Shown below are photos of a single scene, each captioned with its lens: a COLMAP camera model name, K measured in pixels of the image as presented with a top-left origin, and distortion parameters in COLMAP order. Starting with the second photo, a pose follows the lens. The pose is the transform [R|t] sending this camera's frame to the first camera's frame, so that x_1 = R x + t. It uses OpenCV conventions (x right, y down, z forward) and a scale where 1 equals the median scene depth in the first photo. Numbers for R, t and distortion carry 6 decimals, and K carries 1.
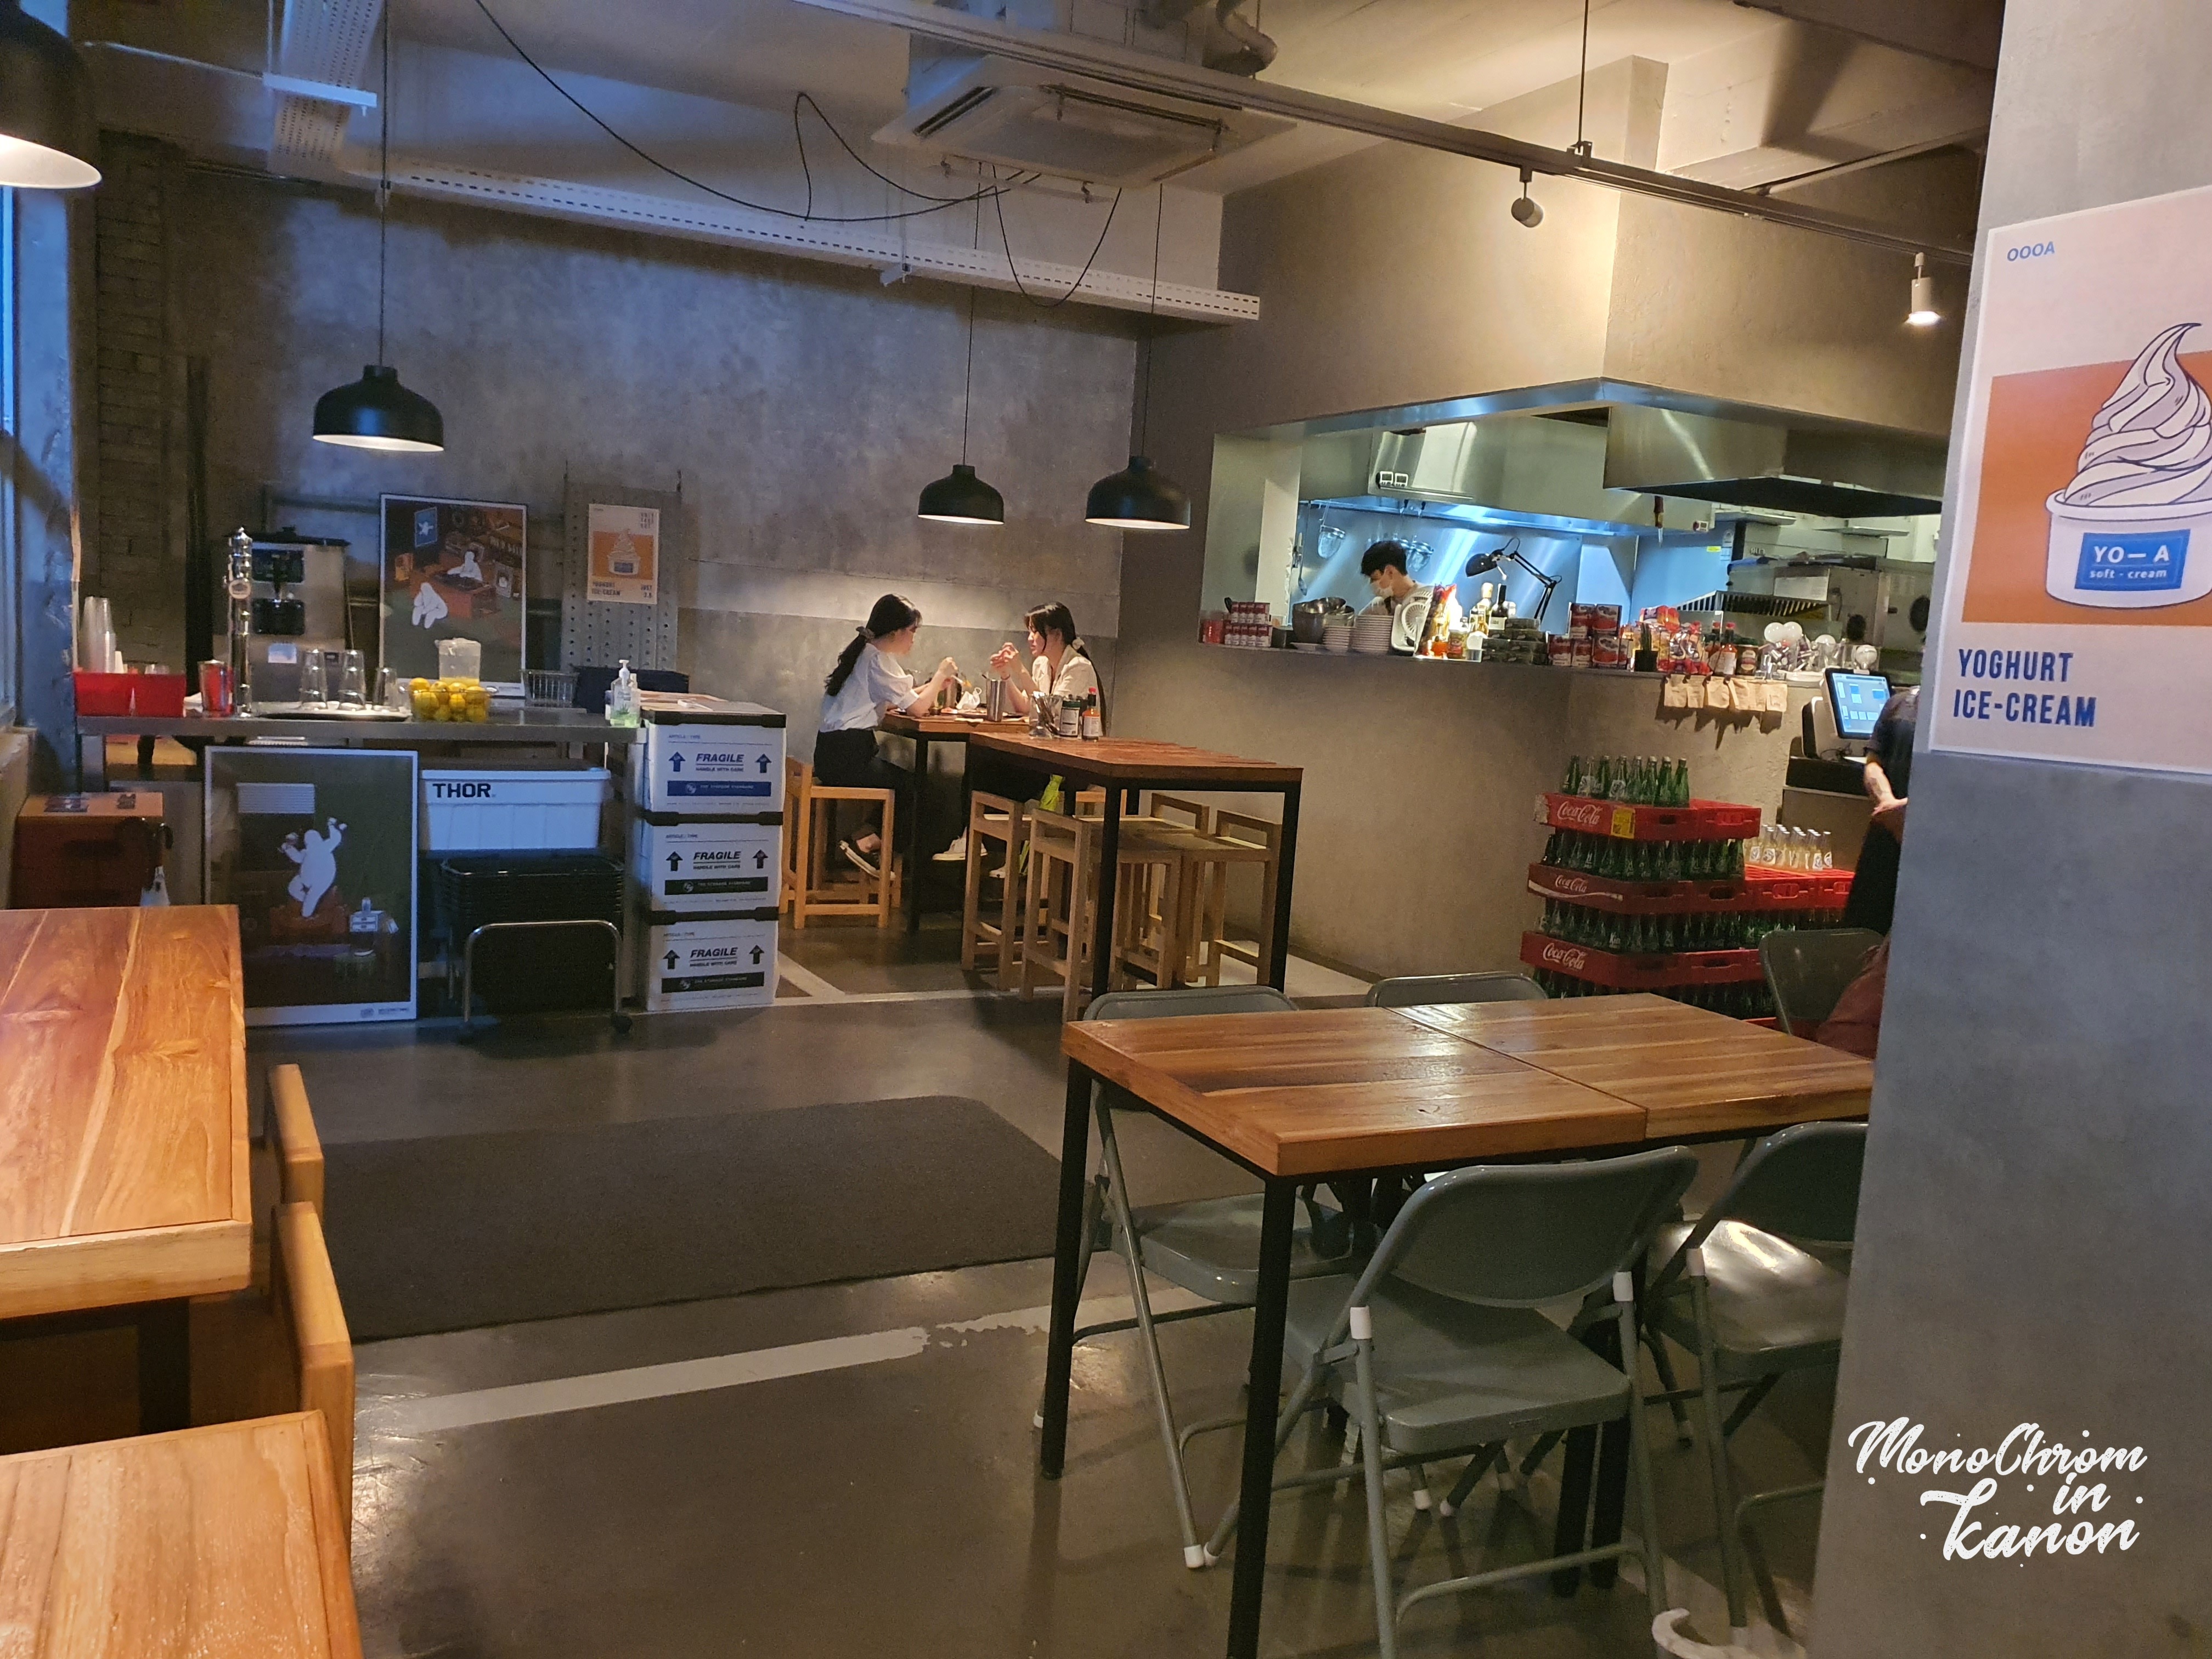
lens RADIAL K [[1722.7, 0, 1104.8], [0, 1722.7, 831.9], [0, 0, 1]] dist [0.066820, -0.022752]
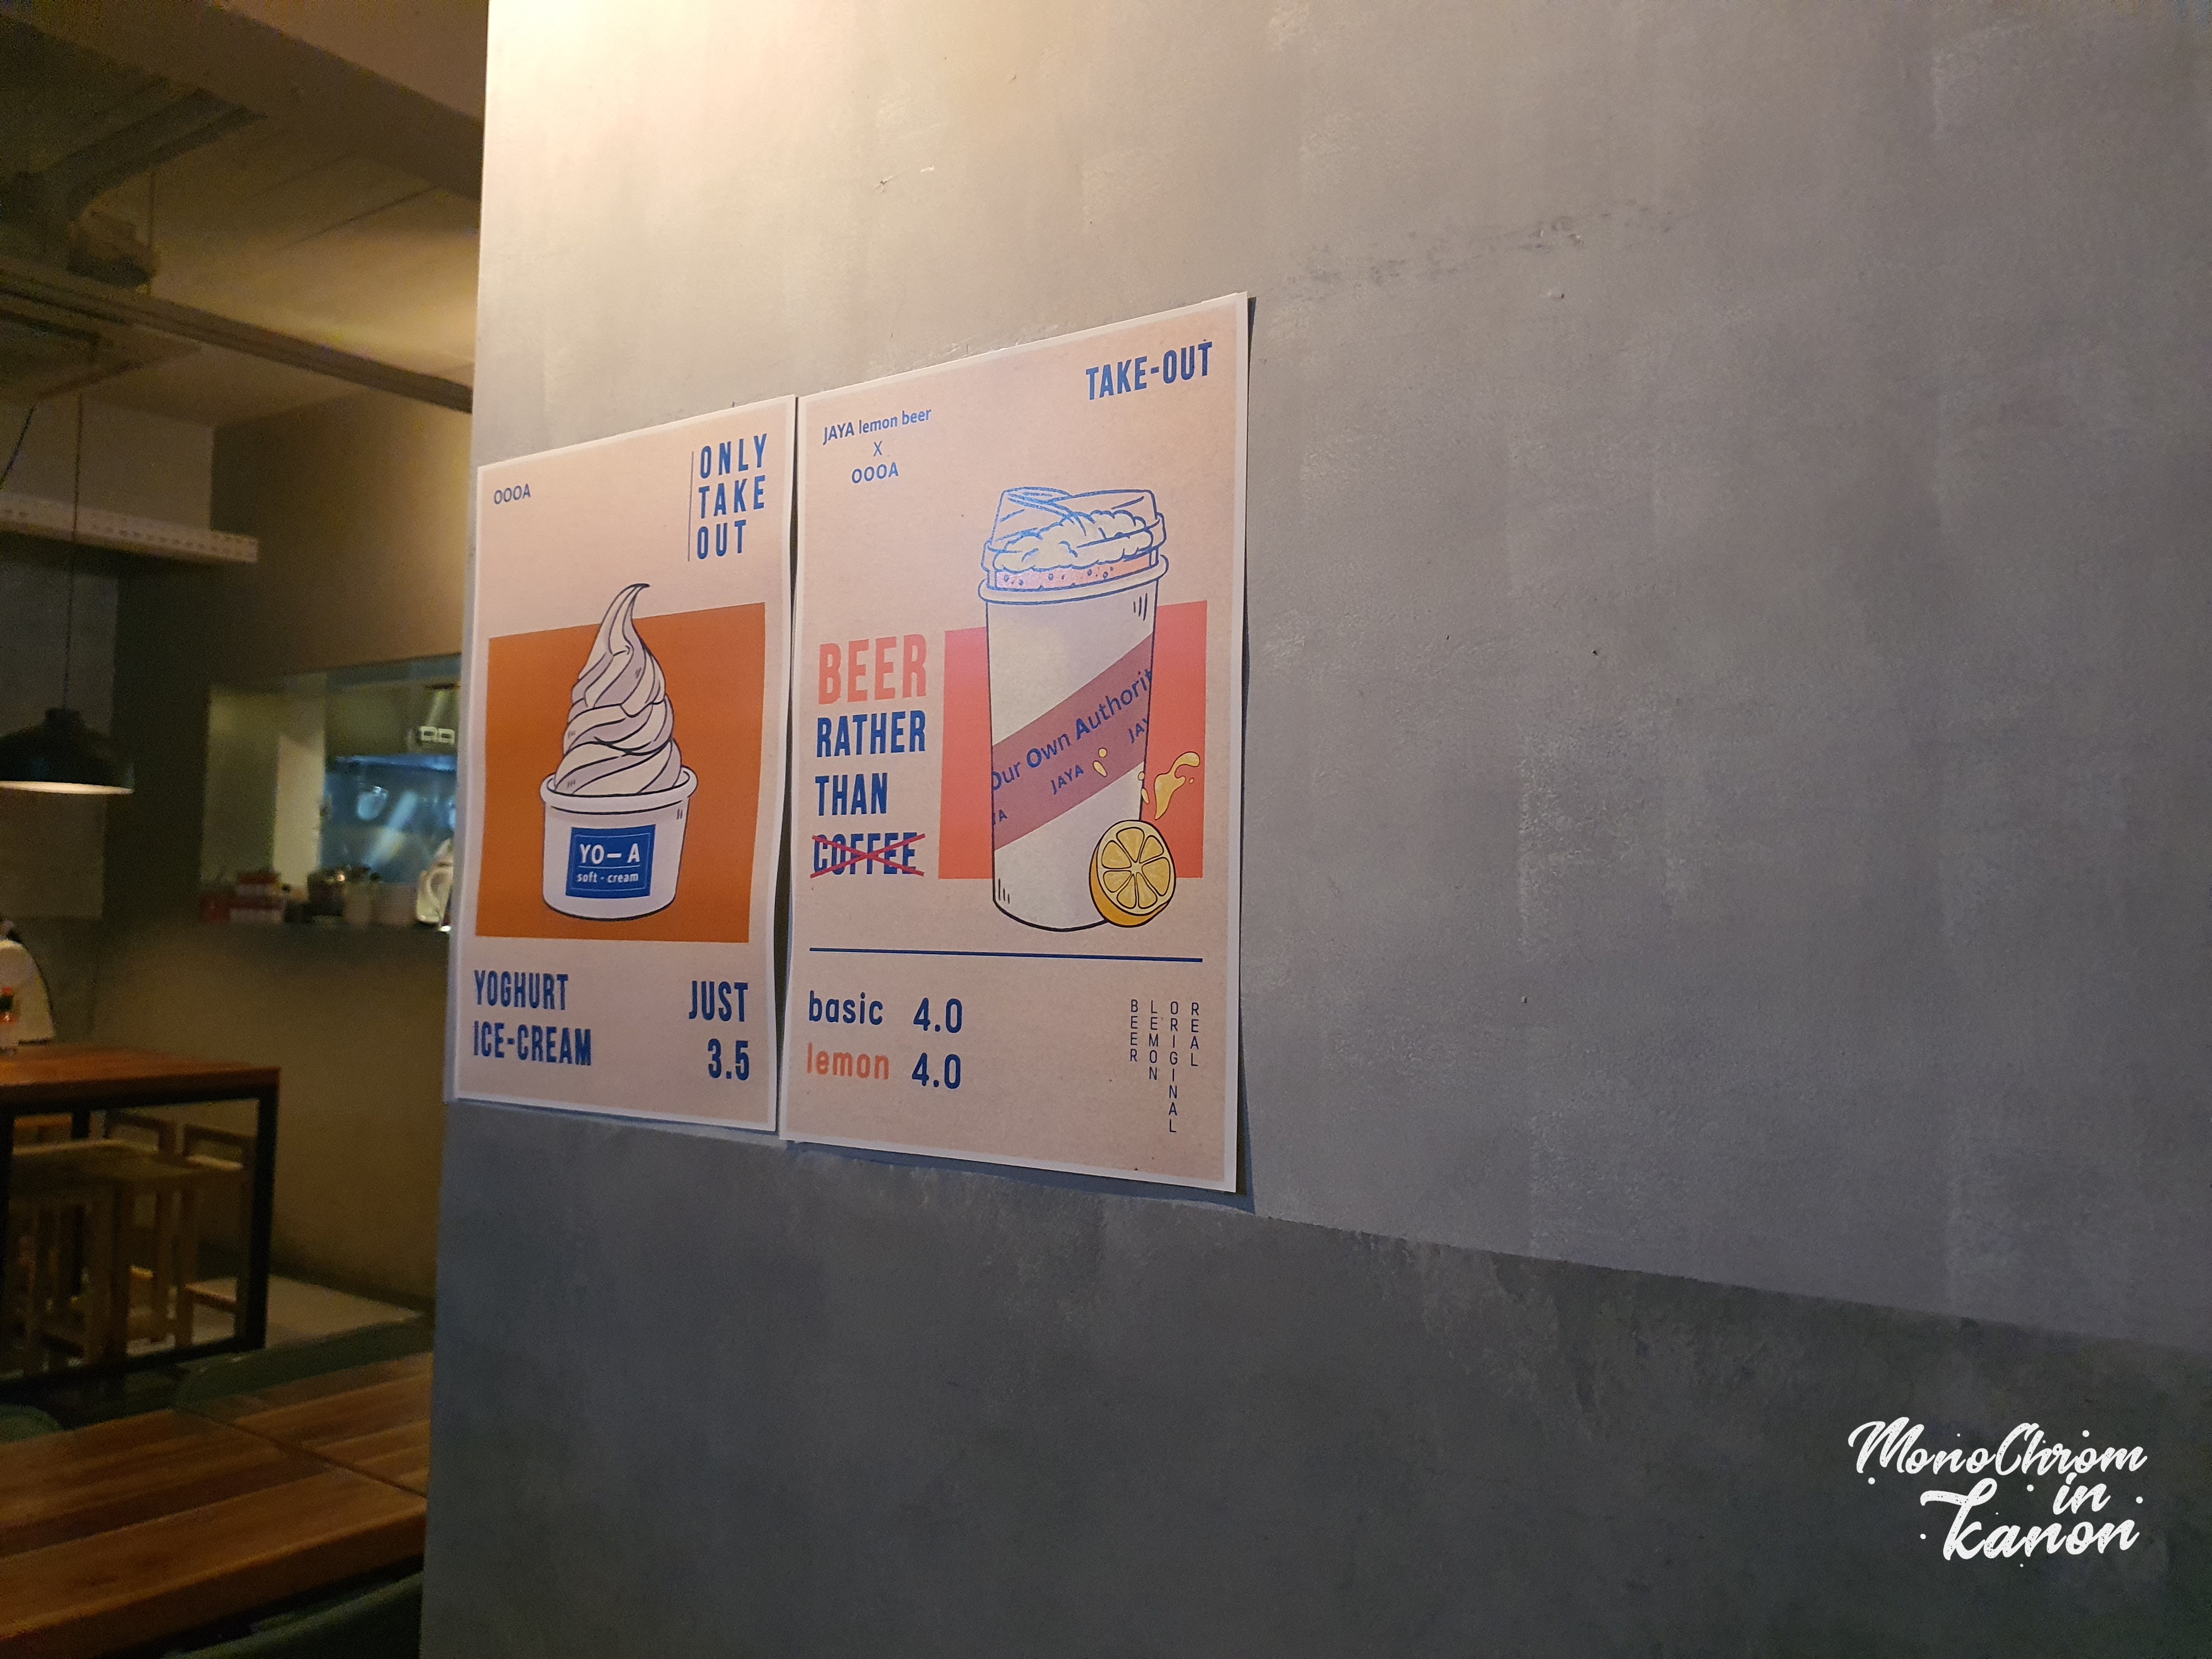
lens RADIAL K [[1722.7, 0, 1104.6], [0, 1722.7, 831.6], [0, 0, 1]] dist [0.066820, -0.022752]
pose [[0.885813, -0.029104, 0.463128, 0.372403], [0.095335, 0.988156, -0.120247, -0.043814], [-0.454143, 0.150668, 0.878096, 0.165523]]
